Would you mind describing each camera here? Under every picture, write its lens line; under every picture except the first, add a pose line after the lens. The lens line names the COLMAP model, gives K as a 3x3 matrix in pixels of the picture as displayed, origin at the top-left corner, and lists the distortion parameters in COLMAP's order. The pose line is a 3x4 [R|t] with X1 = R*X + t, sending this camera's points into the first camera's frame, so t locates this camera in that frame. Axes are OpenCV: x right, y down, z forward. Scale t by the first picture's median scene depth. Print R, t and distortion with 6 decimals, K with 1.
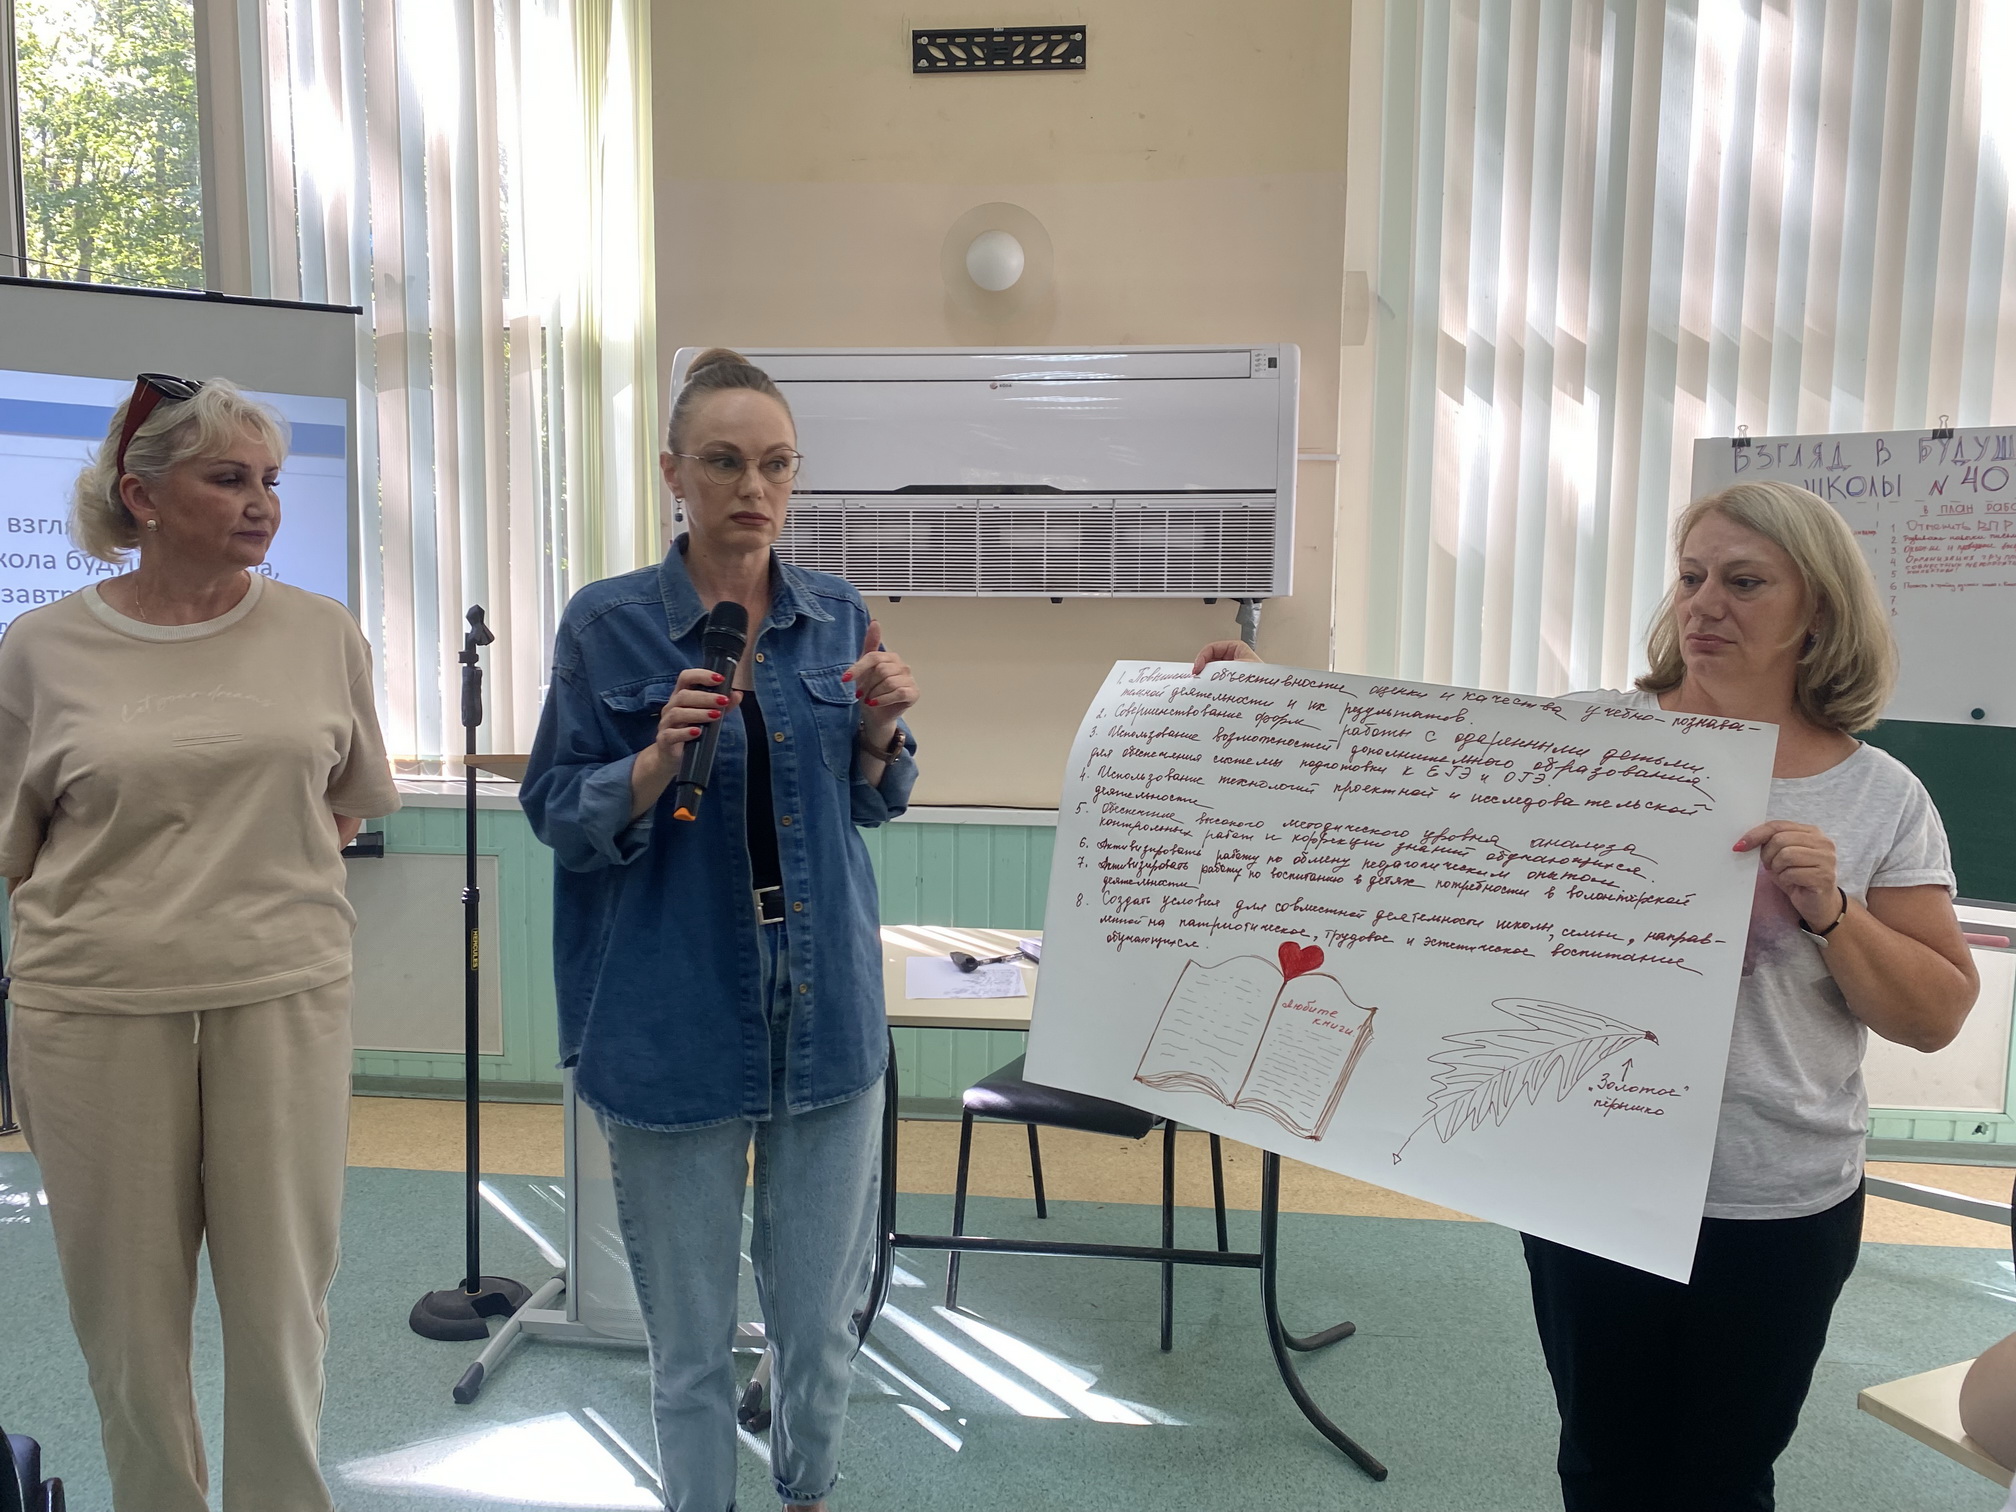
lens RADIAL K [[1491.6, 0, 1005.6], [0, 1491.6, 755.5], [0, 0, 1]] dist [0.024473, -0.027661]
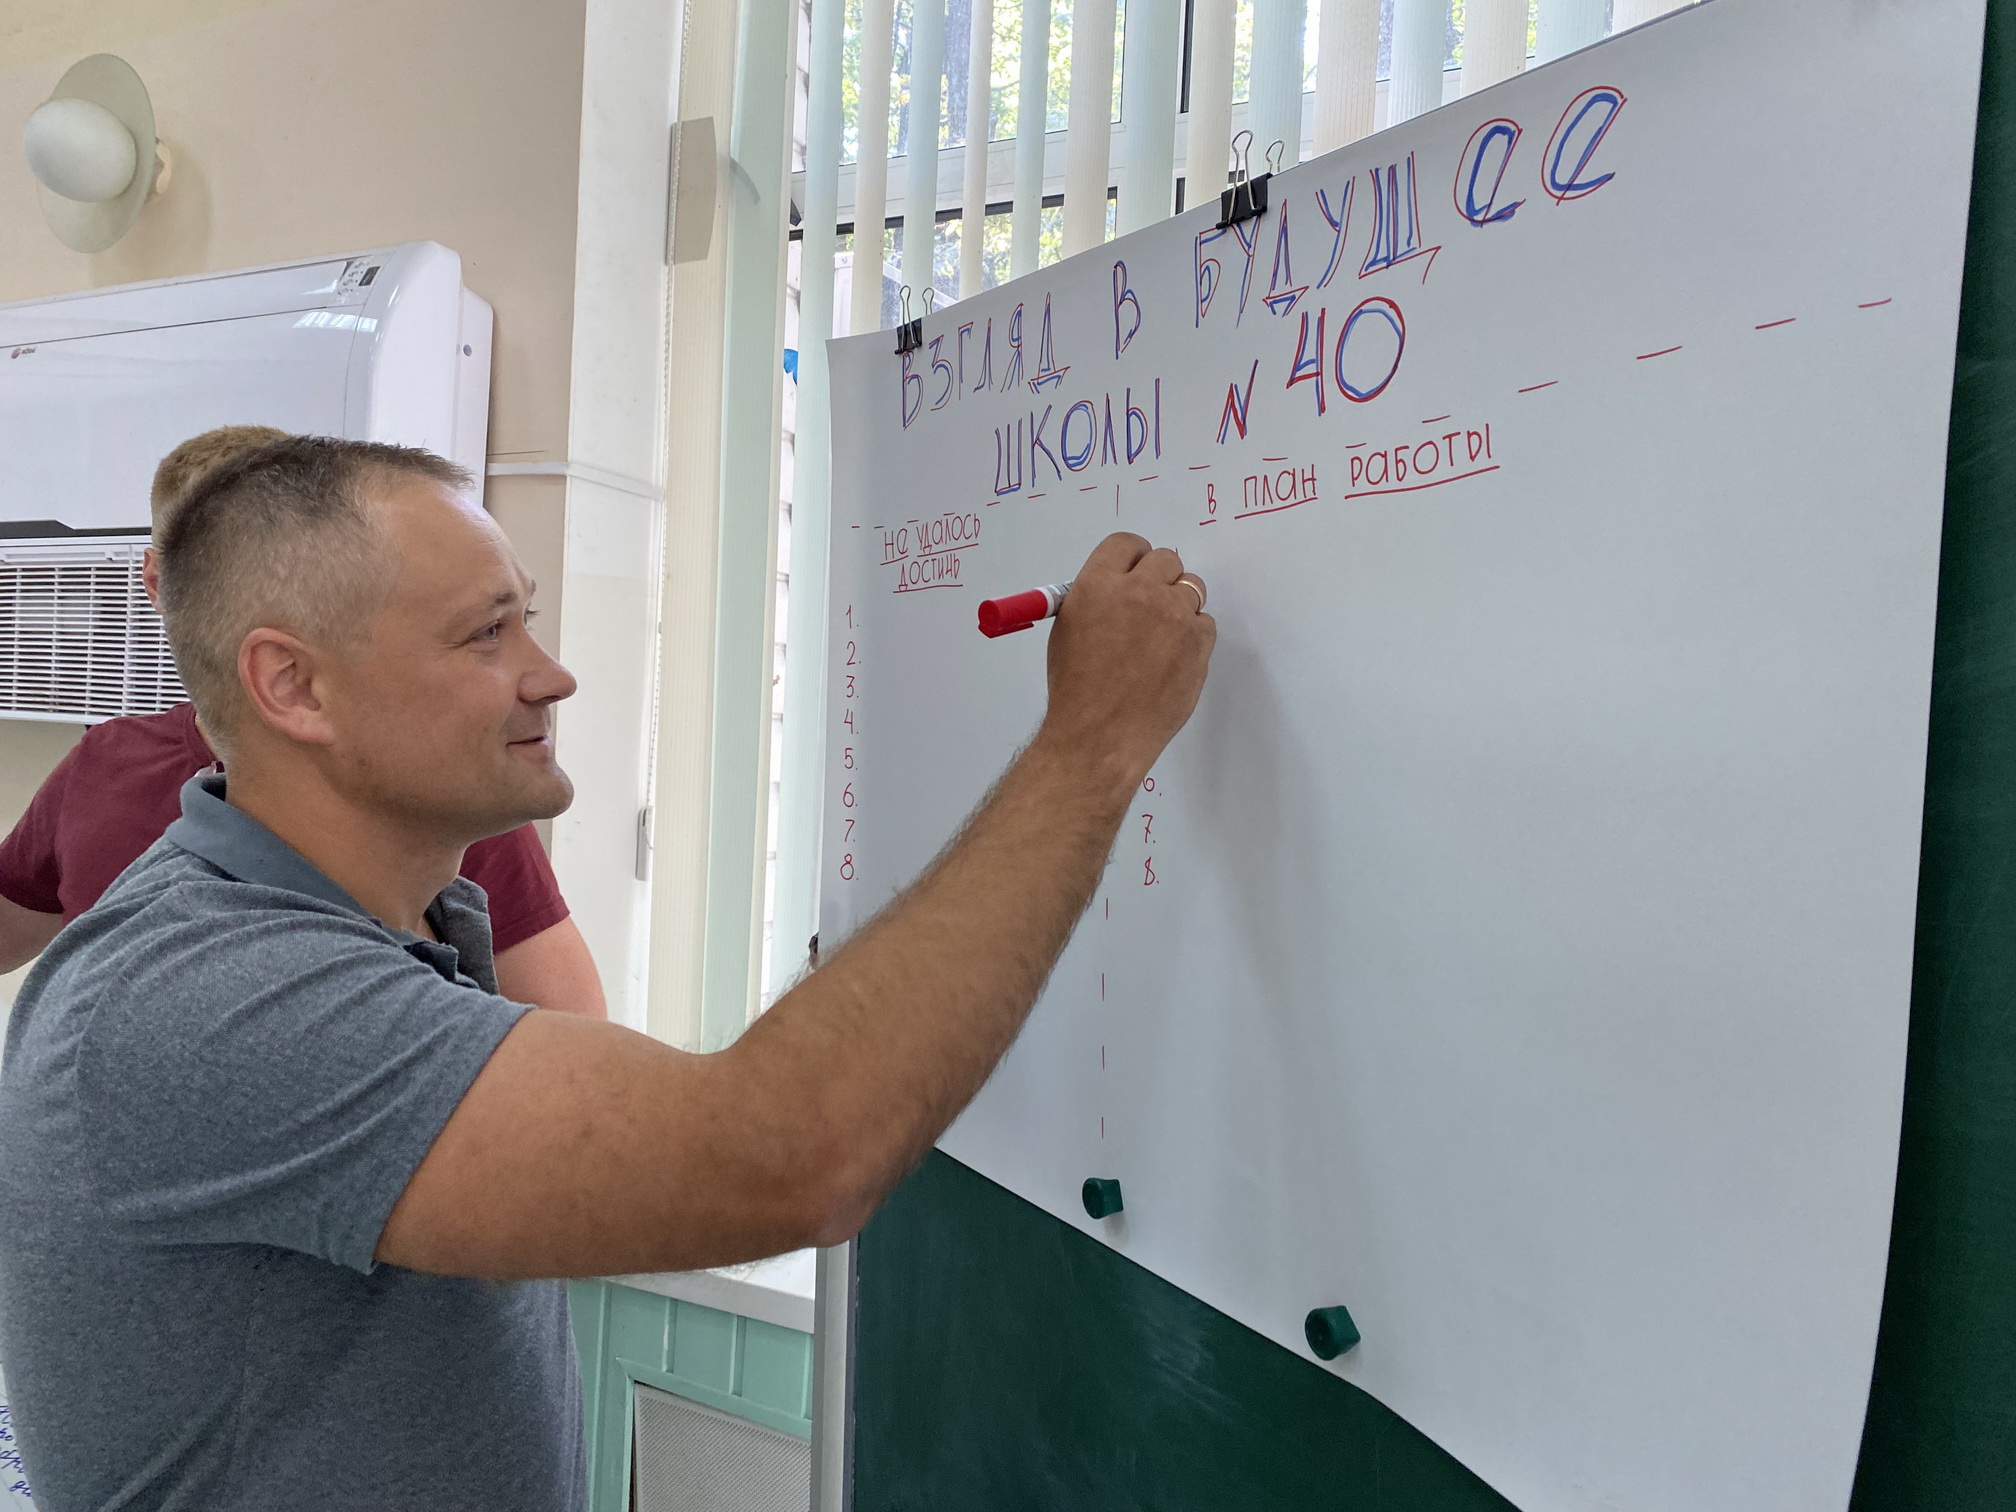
lens RADIAL K [[1491.6, 0, 994.6], [0, 1491.6, 746.0], [0, 0, 1]] dist [0.024473, -0.027661]
pose [[0.920269, 0.044226, -0.388779, 0.569993], [-0.082242, 0.993259, -0.081684, -0.080798], [0.382545, 0.107145, 0.917703, 0.627314]]
